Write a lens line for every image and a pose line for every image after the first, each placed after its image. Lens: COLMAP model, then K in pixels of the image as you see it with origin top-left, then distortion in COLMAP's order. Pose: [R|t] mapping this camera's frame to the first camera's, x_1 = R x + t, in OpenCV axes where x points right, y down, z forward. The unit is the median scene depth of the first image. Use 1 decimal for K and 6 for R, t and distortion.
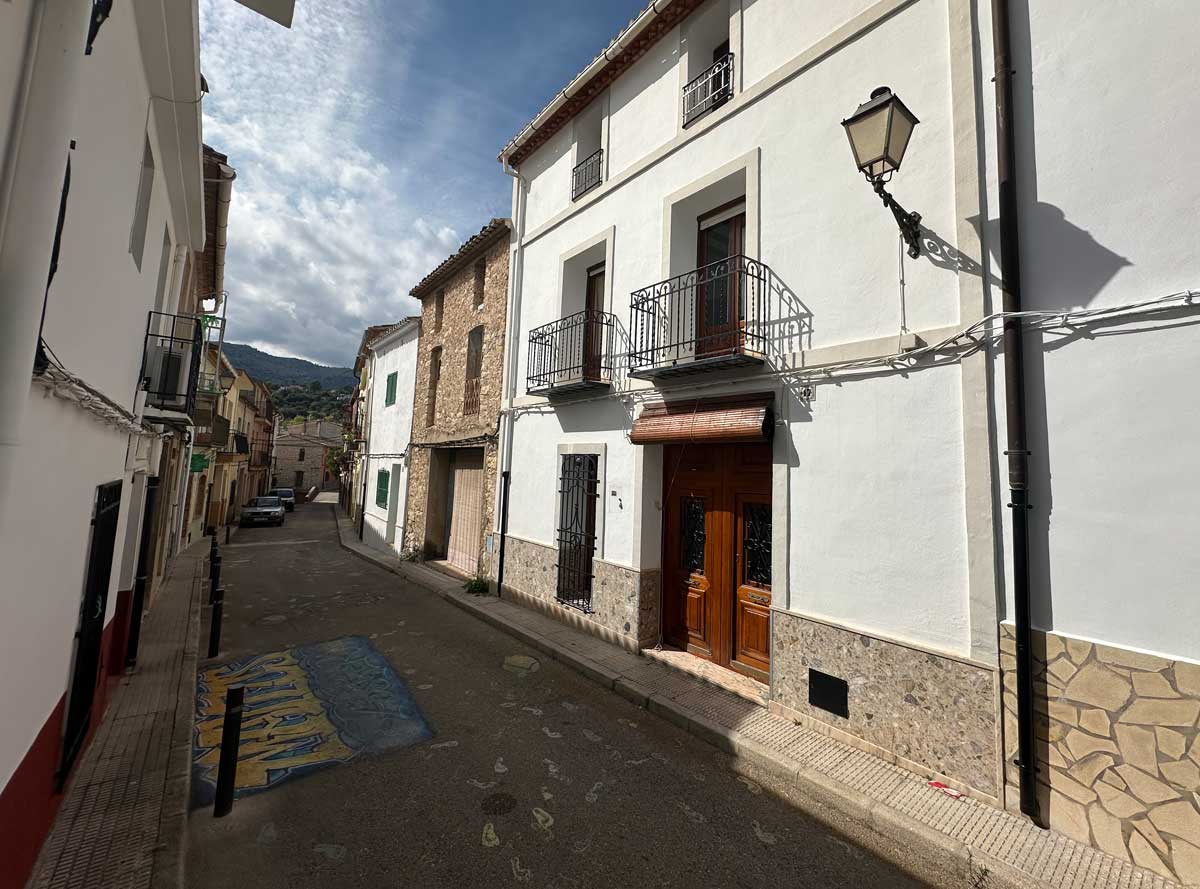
lens RADIAL K [[502.5, 0, 628.1], [0, 502.5, 413.7], [0, 0, 1]] dist [-0.004965, 0.000242]
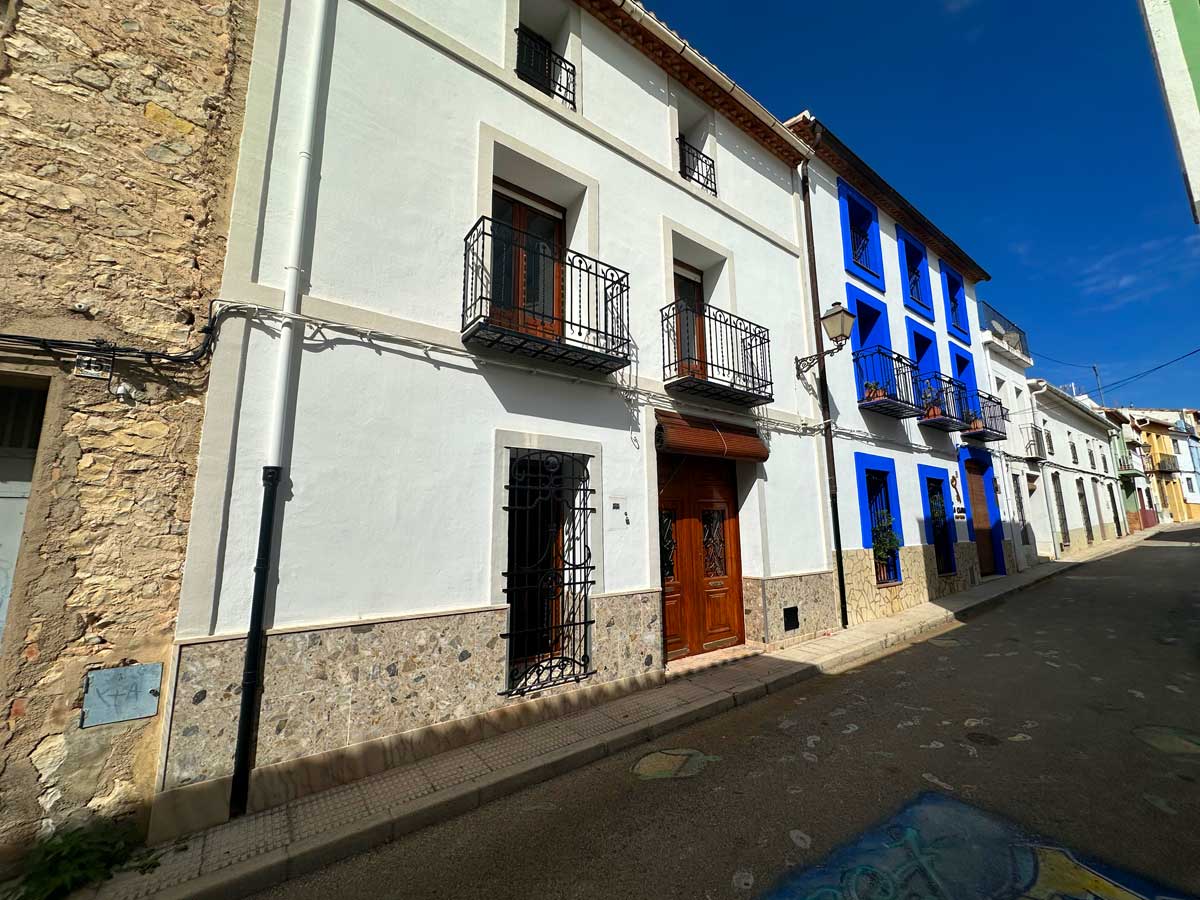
lens RADIAL K [[480.5, 0, 596.5], [0, 480.5, 448.4], [0, 0, 1]] dist [-0.004084, 0.000299]
pose [[0.068222, 0.137892, 0.988095, -0.837883], [-0.090926, 0.987140, -0.131481, 0.178831], [-0.993518, -0.080874, 0.079882, 1.021252]]
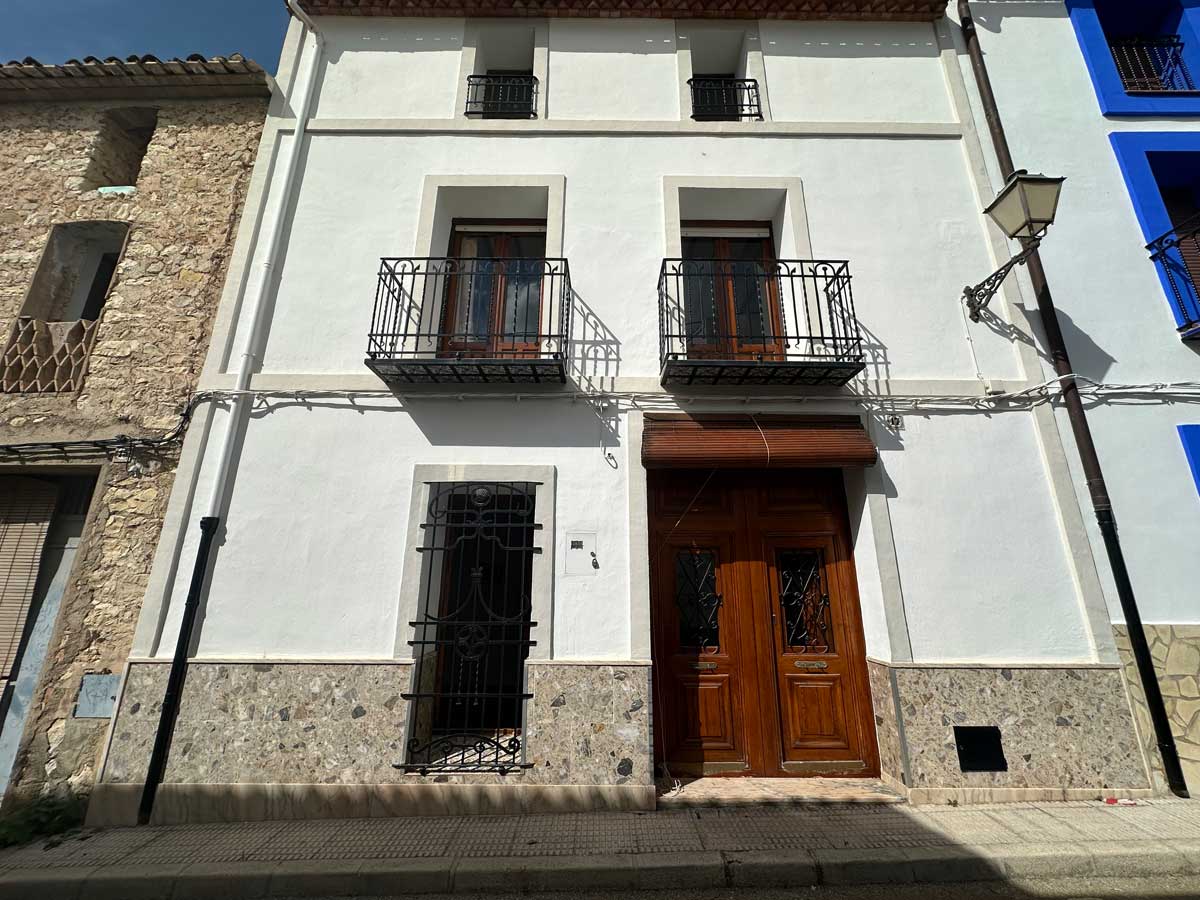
lens RADIAL K [[480.5, 0, 596.1], [0, 480.5, 443.5], [0, 0, 1]] dist [-0.004084, 0.000299]
pose [[0.645128, 0.184411, 0.741487, -0.500960], [-0.064352, 0.980103, -0.187767, 0.152572], [-0.761360, 0.073417, 0.644159, 0.613374]]
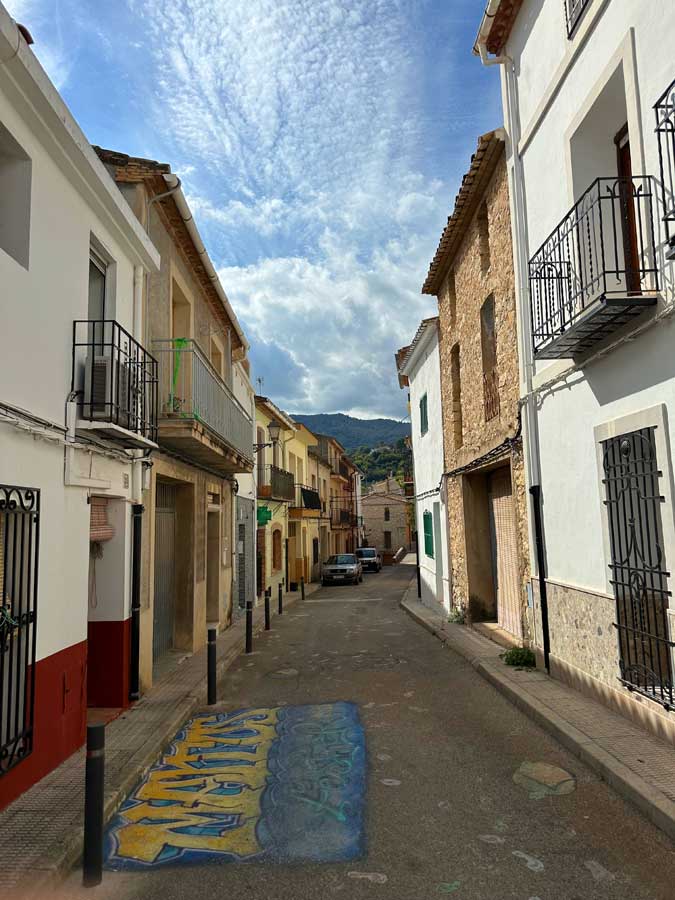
lens RADIAL K [[628.9, 0, 336.5], [0, 628.9, 445.4], [0, 0, 1]] dist [0.041990, -0.050589]
pose [[0.781165, -0.125980, -0.611482, 0.103143], [0.115719, 0.991675, -0.056478, 0.109917], [0.613507, -0.026642, 0.789240, 0.240916]]
